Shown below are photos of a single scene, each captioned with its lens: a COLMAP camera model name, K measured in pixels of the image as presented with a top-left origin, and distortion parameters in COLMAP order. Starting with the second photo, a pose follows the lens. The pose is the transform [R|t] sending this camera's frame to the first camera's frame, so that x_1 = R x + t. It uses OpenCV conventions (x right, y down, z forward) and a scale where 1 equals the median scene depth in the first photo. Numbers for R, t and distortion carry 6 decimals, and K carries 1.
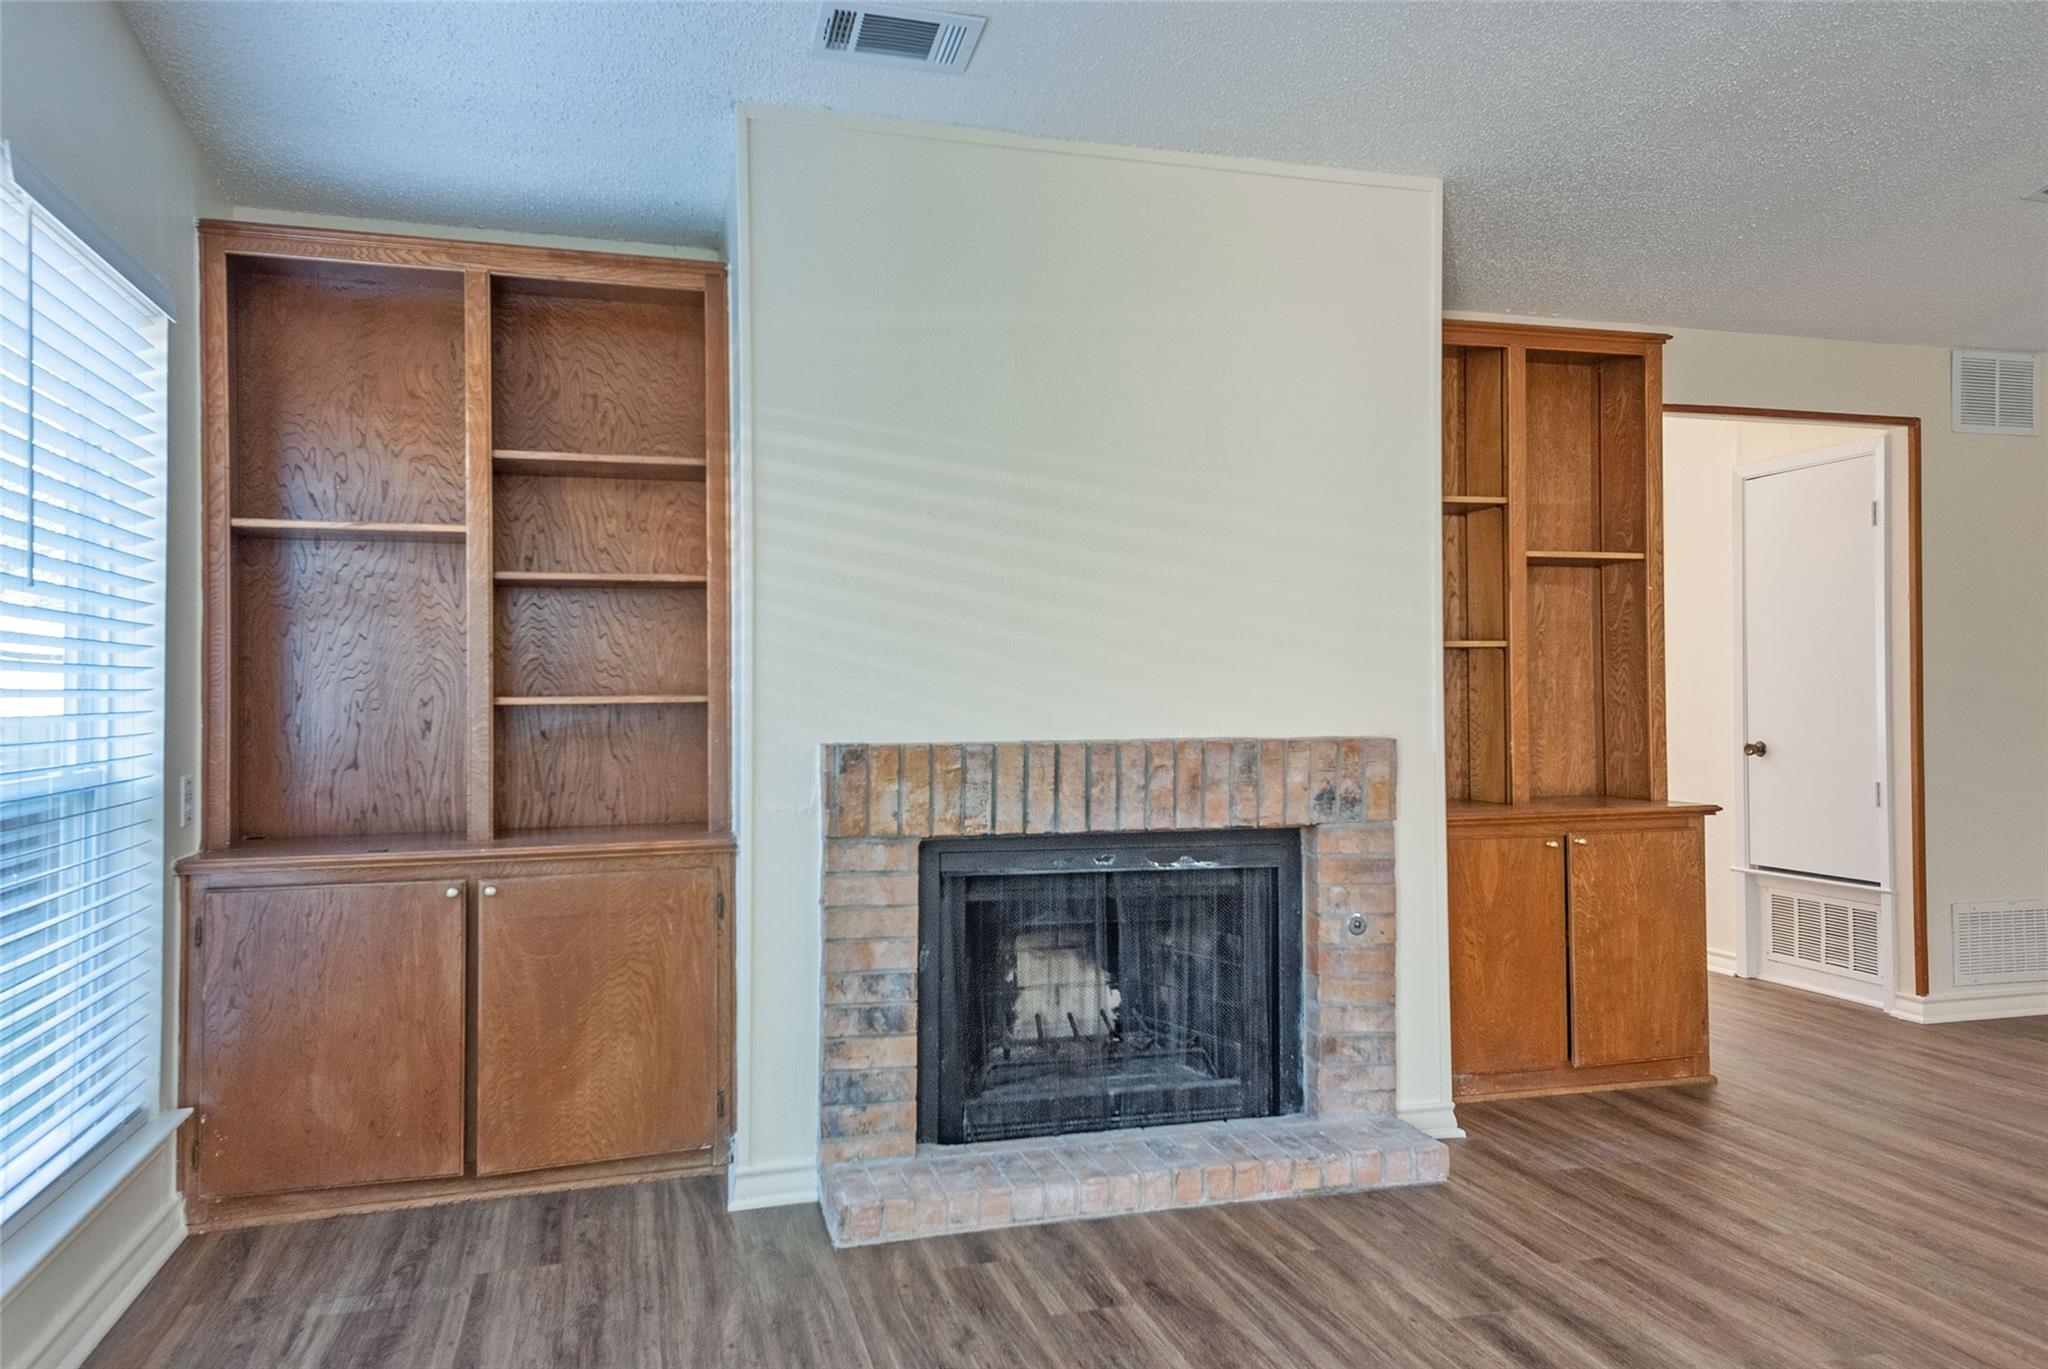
lens RADIAL K [[1440.1, 0, 911.0], [0, 1440.1, 646.0], [0, 0, 1]] dist [0.026588, -0.004123]
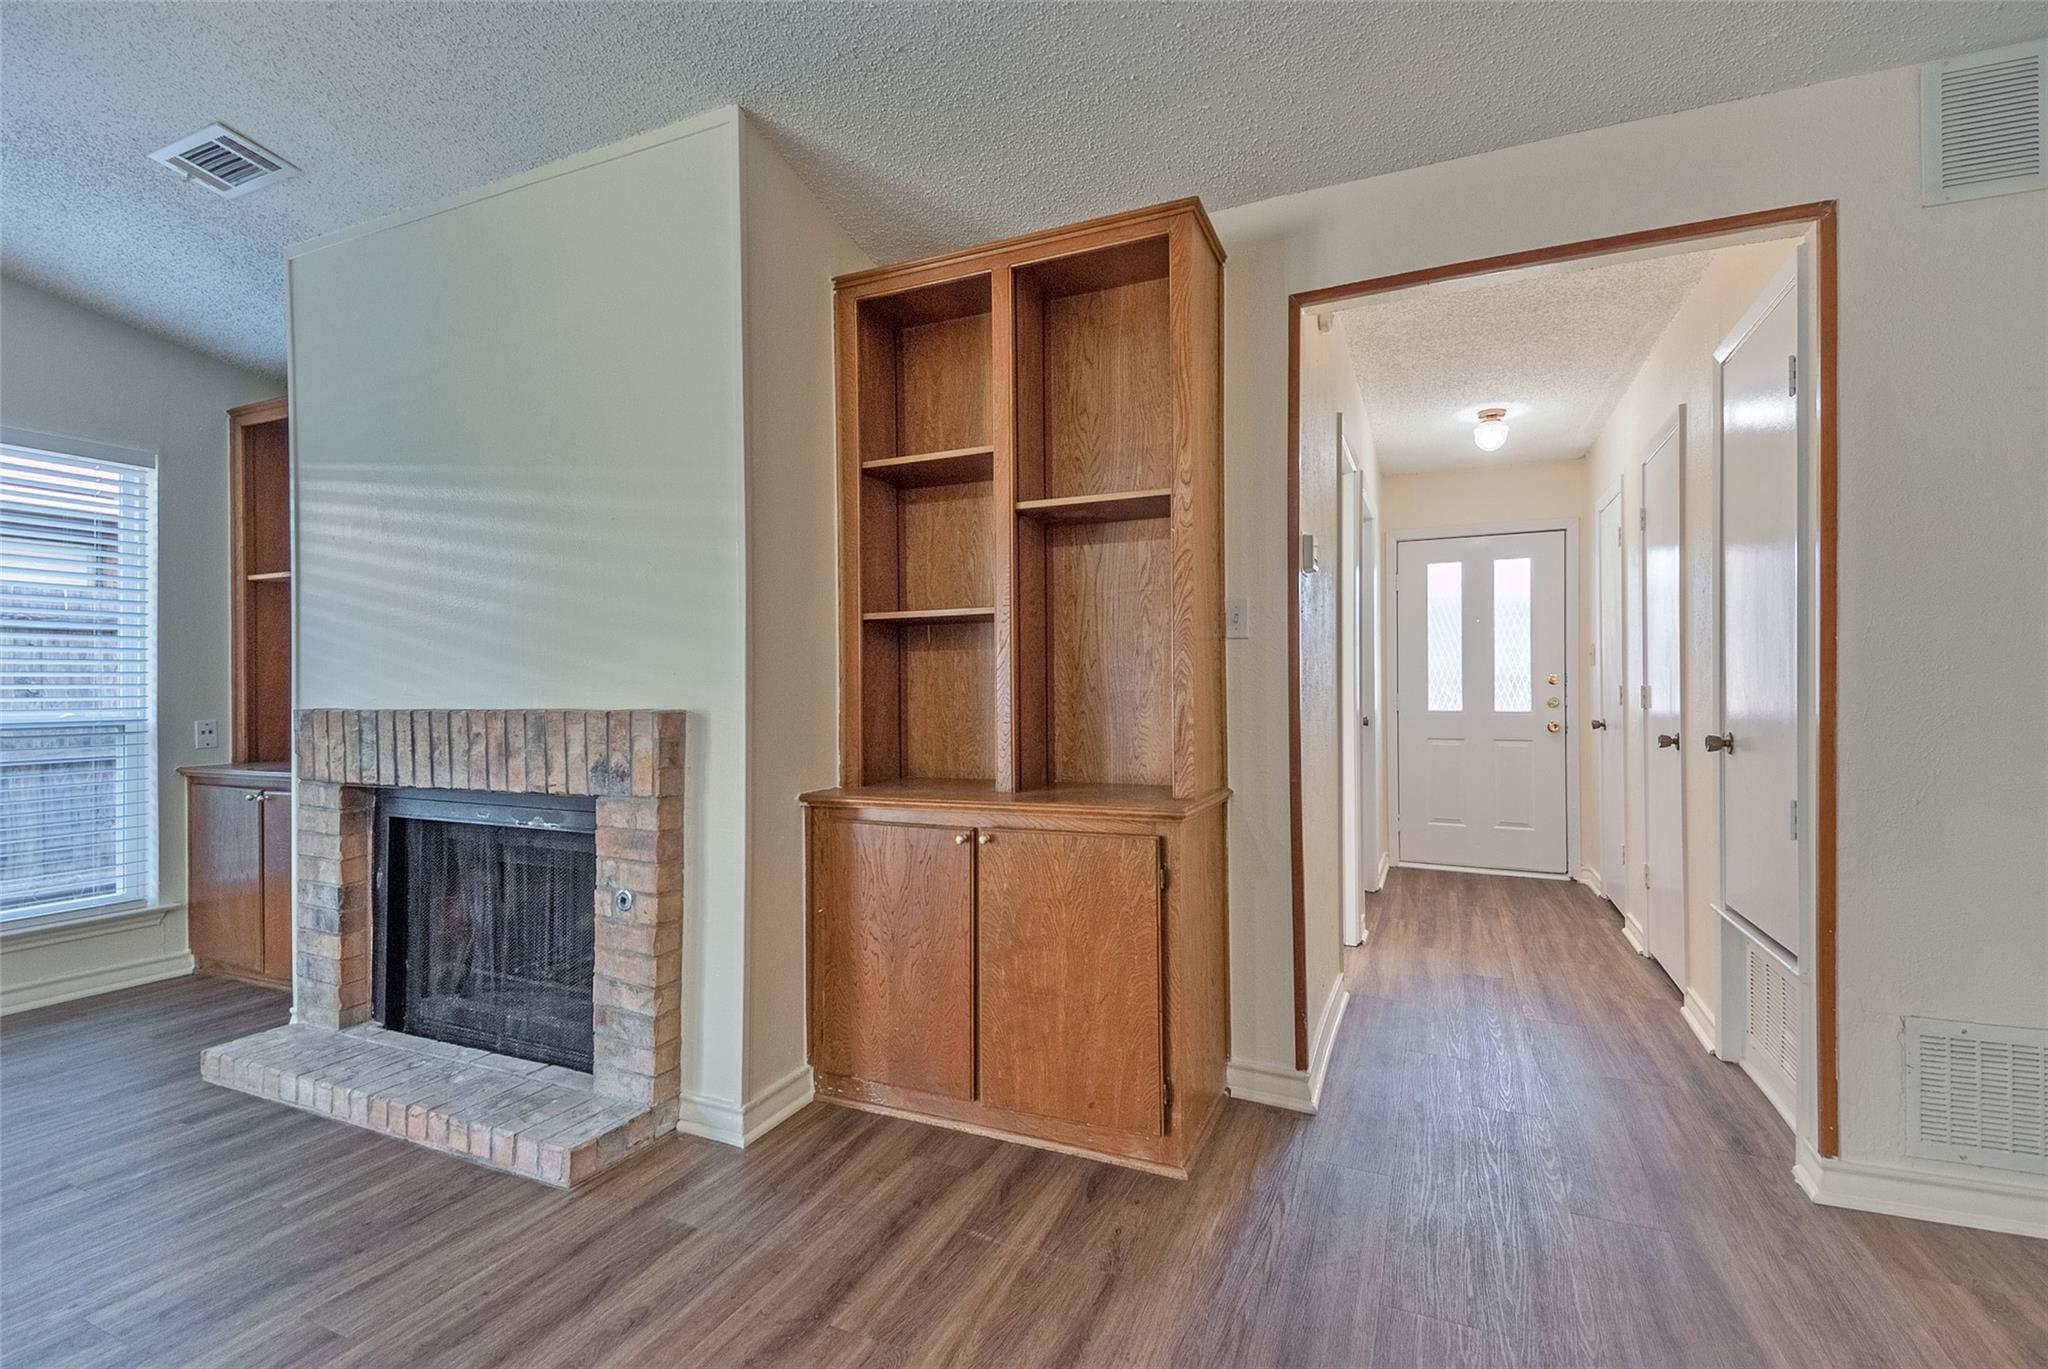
lens RADIAL K [[869.1, 0, 1014.4], [0, 869.1, 679.3], [0, 0, 1]] dist [0.050462, -0.041152]
pose [[0.792940, -0.007072, -0.609259, 0.790067], [0.023620, 0.999538, 0.019138, 0.033127], [0.608842, -0.029566, 0.792740, 0.617912]]
